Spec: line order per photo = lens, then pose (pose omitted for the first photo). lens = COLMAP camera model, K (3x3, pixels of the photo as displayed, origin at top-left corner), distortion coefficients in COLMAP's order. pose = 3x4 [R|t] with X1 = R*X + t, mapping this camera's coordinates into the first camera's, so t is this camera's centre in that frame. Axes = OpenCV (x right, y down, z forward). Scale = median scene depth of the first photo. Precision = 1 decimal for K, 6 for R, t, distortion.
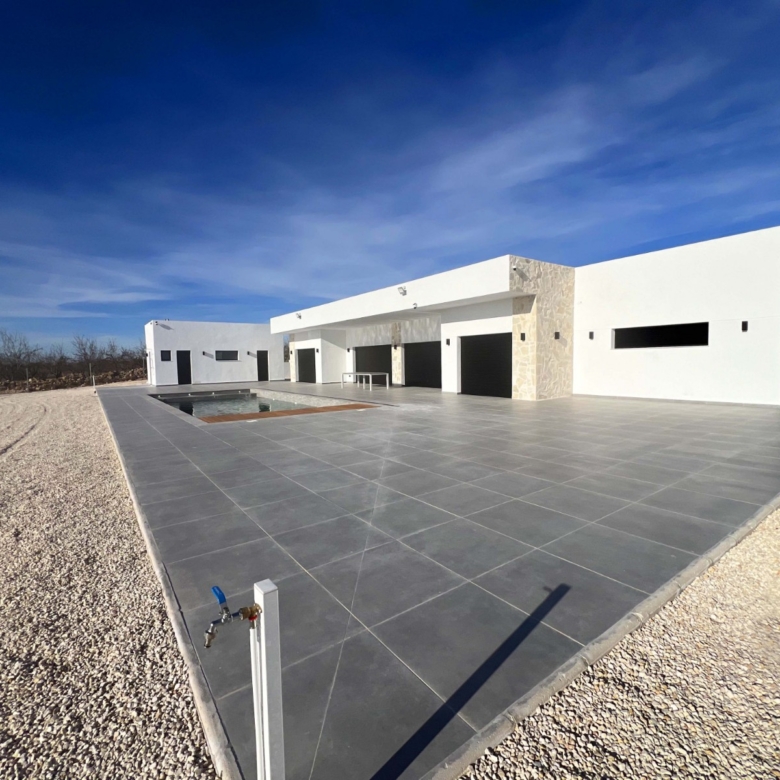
lens RADIAL K [[416.8, 0, 389.3], [0, 416.8, 382.3], [0, 0, 1]] dist [-0.001190, -0.000757]
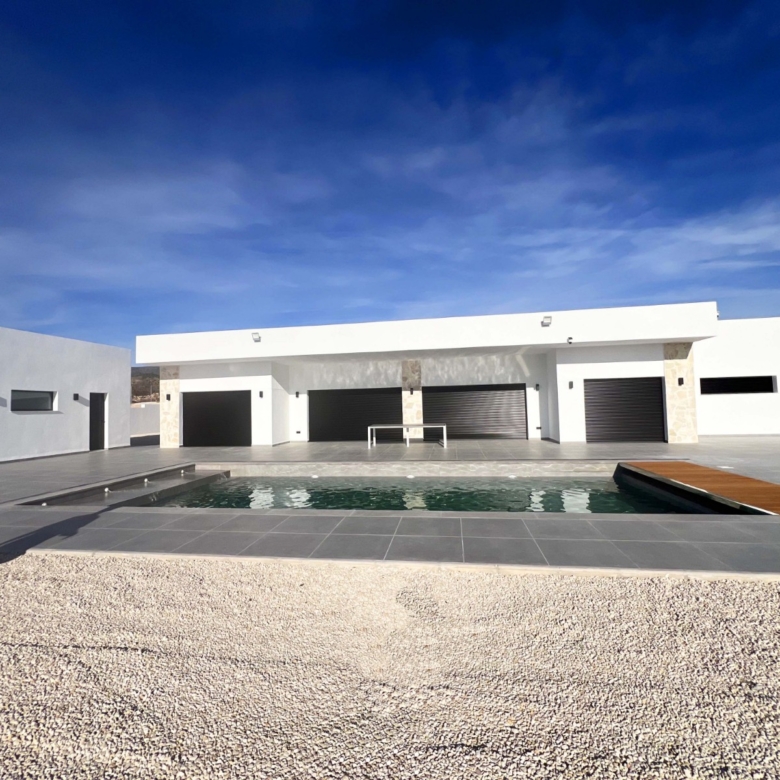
lens RADIAL K [[416.8, 0, 384.5], [0, 416.8, 389.3], [0, 0, 1]] dist [-0.001190, -0.000757]
pose [[0.706774, 0.032016, 0.706715, -0.480628], [0.048185, 0.994477, -0.093242, -0.014845], [-0.705797, 0.099954, 0.701328, 0.411542]]
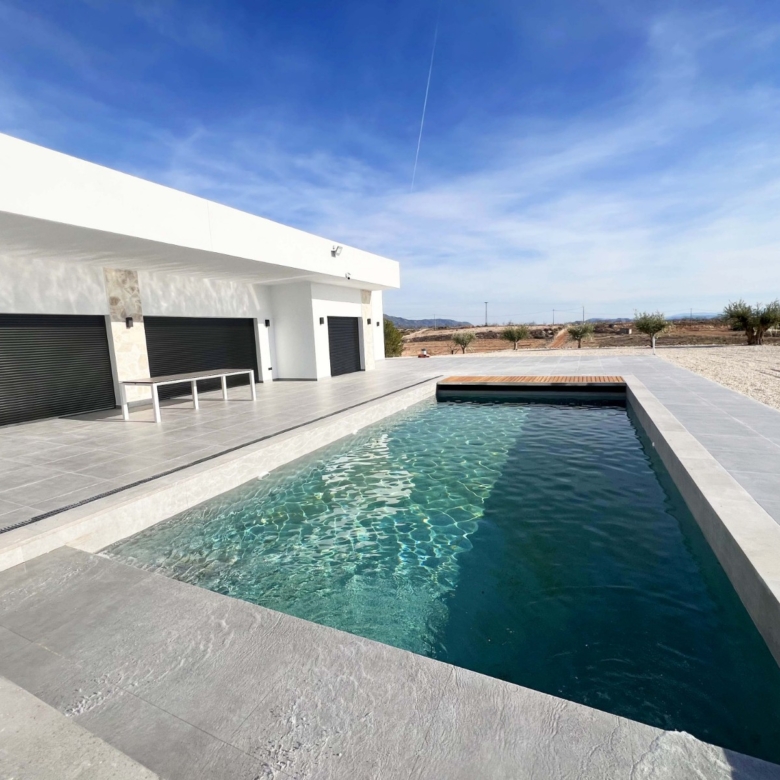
lens RADIAL K [[416.8, 0, 385.8], [0, 416.8, 383.2], [0, 0, 1]] dist [-0.001190, -0.000757]
pose [[-0.475008, -0.056455, 0.878169, -0.445362], [0.106767, 0.986870, 0.121194, -0.036686], [-0.873481, 0.151327, -0.462744, 0.820392]]
